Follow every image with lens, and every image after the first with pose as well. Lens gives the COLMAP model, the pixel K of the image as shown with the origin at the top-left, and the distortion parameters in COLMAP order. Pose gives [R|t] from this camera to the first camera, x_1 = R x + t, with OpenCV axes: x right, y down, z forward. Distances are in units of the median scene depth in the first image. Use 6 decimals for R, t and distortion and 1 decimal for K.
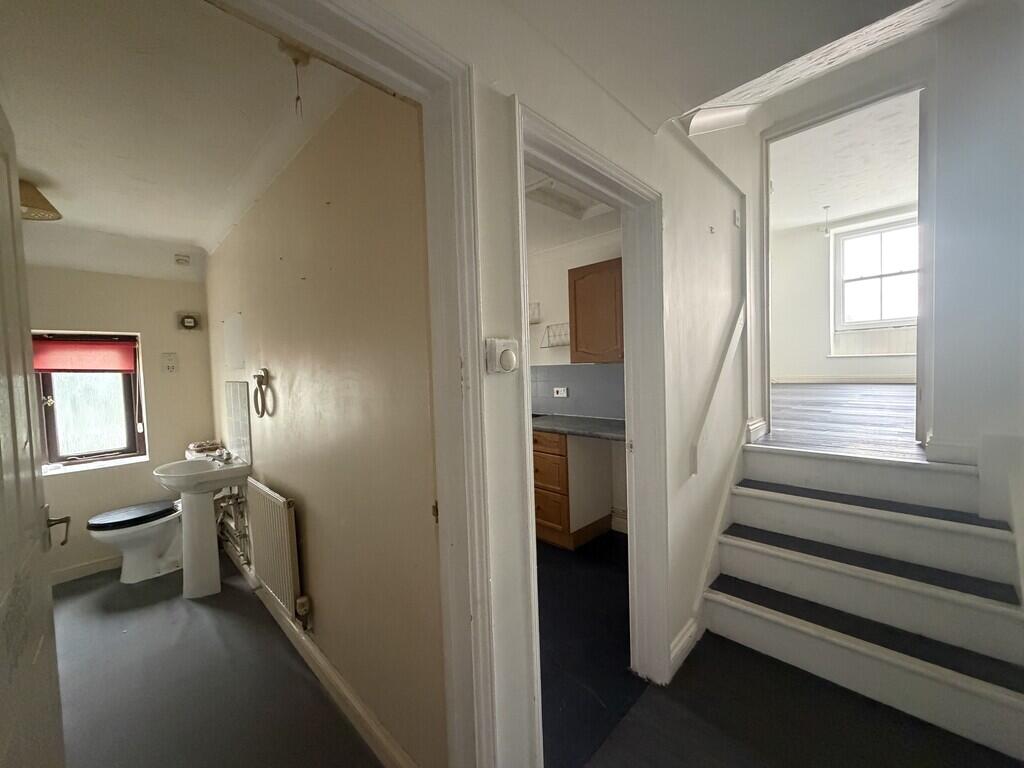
lens RADIAL K [[404.7, 0, 512.0], [0, 404.7, 384.0], [0, 0, 1]] dist [0.001741, 0.000133]
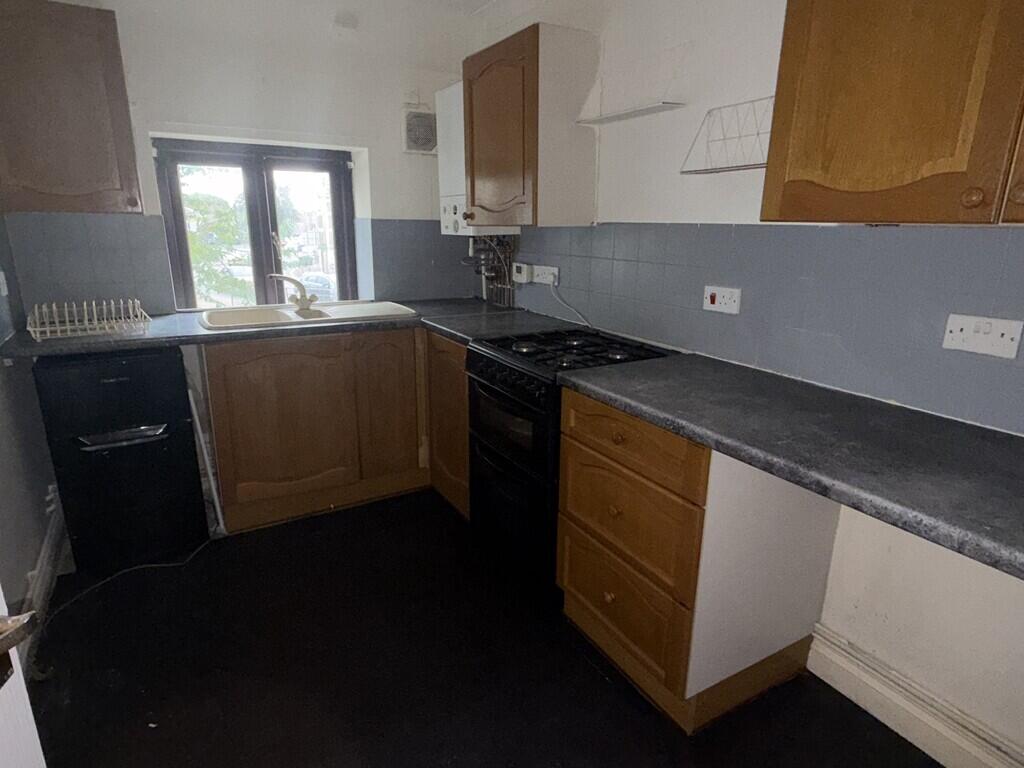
lens RADIAL K [[573.9, 0, 512.0], [0, 573.9, 384.0], [0, 0, 1]] dist [-0.002549, 0.000123]
pose [[0.966105, 0.112851, -0.232175, 0.153438], [-0.056746, 0.970226, 0.235460, -0.044913], [0.251834, -0.214304, 0.943744, 1.013719]]
